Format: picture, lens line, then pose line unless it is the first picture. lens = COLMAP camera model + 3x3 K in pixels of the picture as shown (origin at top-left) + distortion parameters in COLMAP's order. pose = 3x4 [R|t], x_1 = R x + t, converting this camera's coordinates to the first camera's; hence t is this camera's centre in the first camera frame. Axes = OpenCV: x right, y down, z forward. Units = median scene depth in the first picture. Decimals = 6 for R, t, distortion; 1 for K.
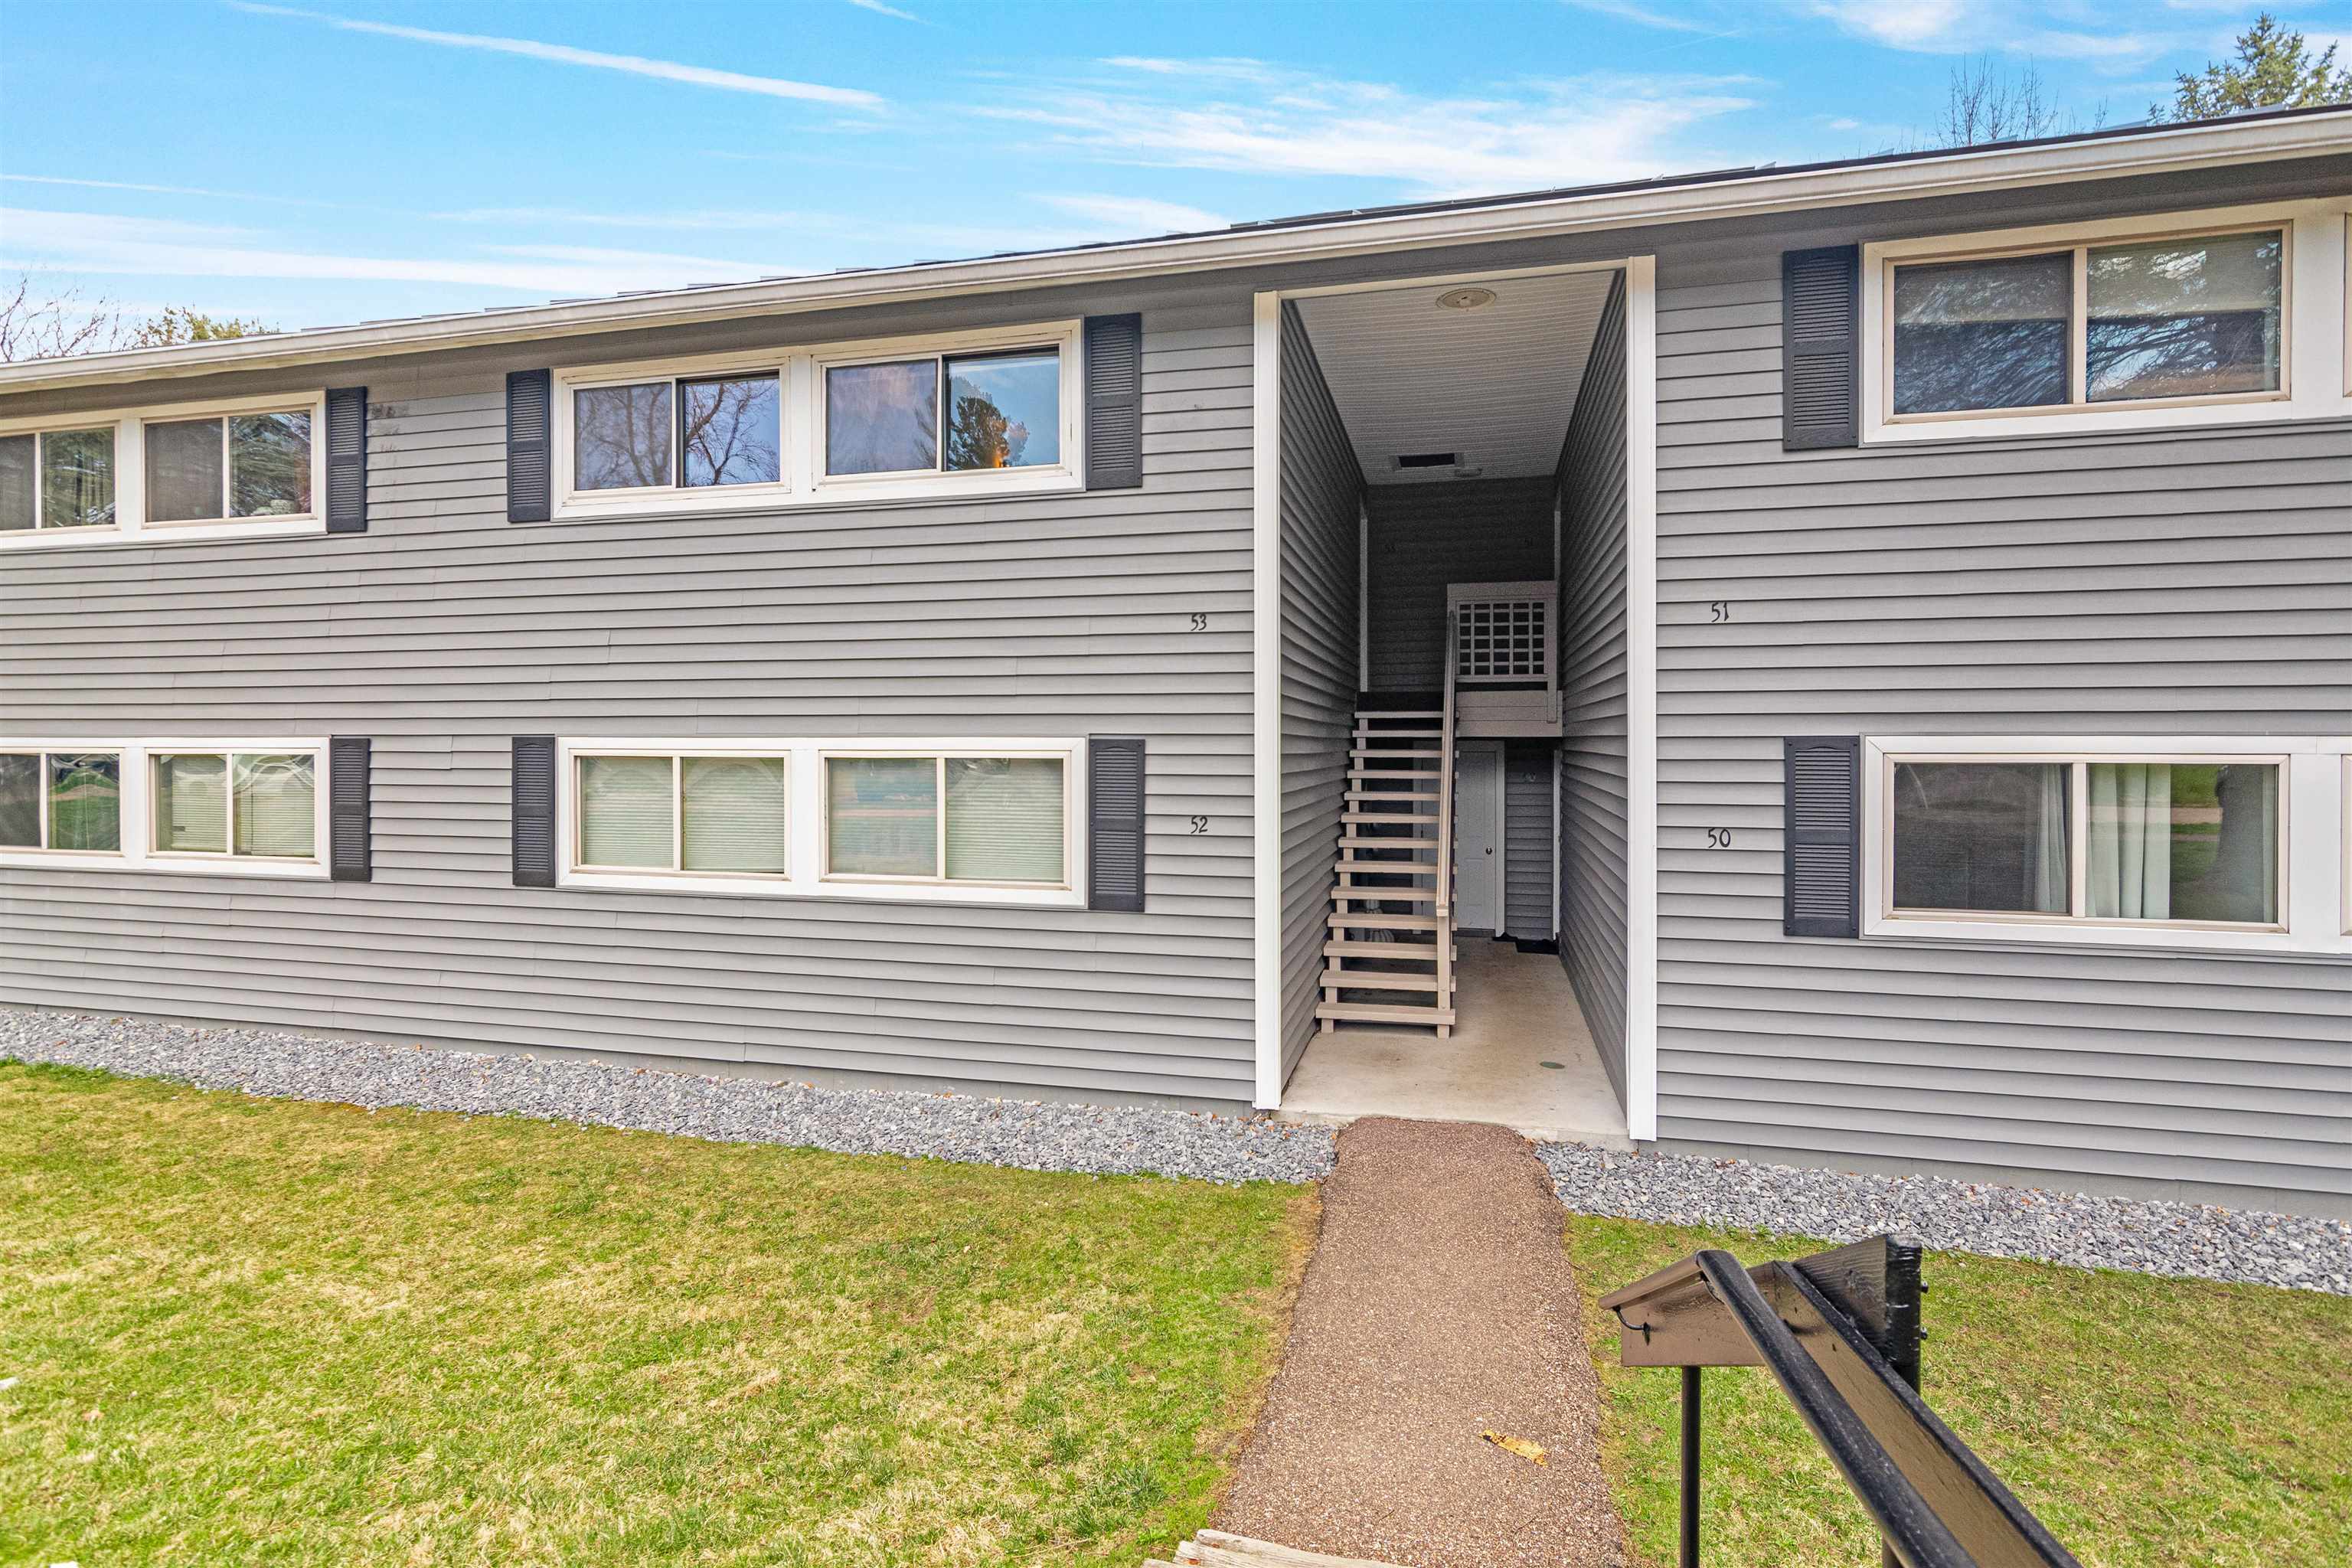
lens RADIAL K [[1156.7, 0, 1171.2], [0, 1156.7, 772.8], [0, 0, 1]] dist [-0.011281, 0.005884]
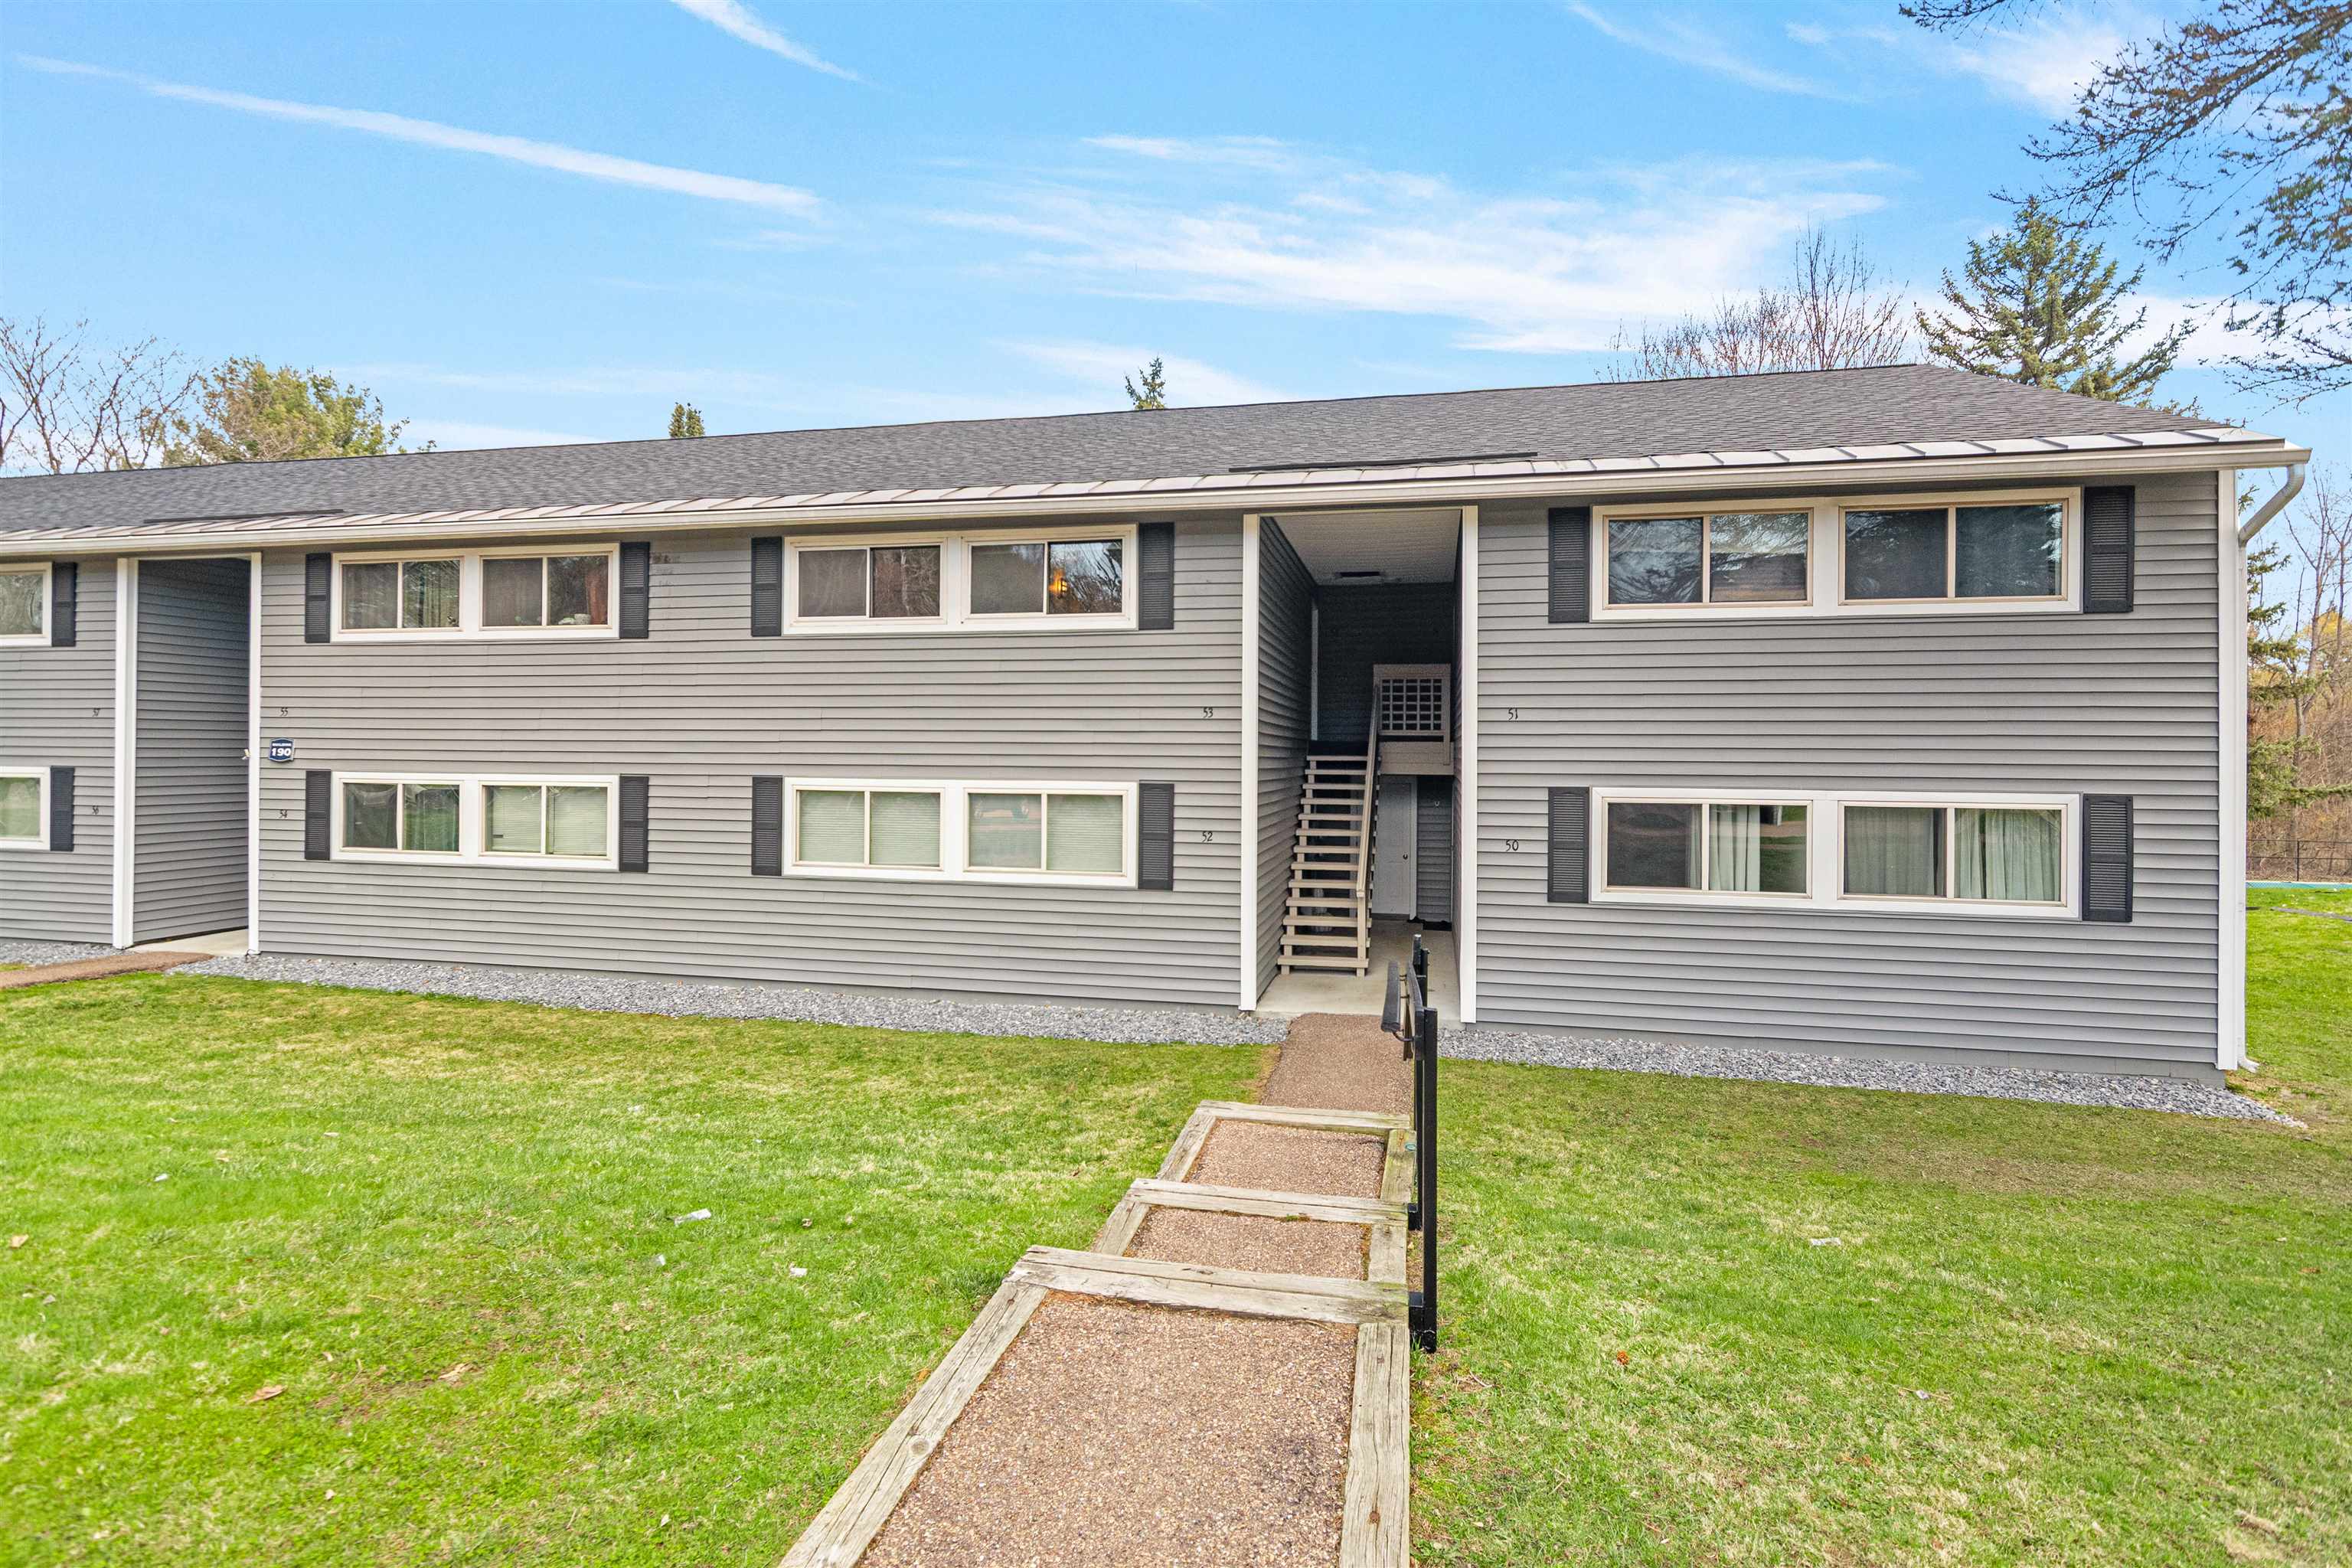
lens RADIAL K [[1156.7, 0, 1188.6], [0, 1156.7, 789.3], [0, 0, 1]] dist [-0.011281, 0.005884]
pose [[0.998886, 0.006035, 0.046809, -0.071384], [-0.006200, 0.999975, 0.003386, -0.024308], [-0.046787, -0.003672, 0.998898, -0.568848]]
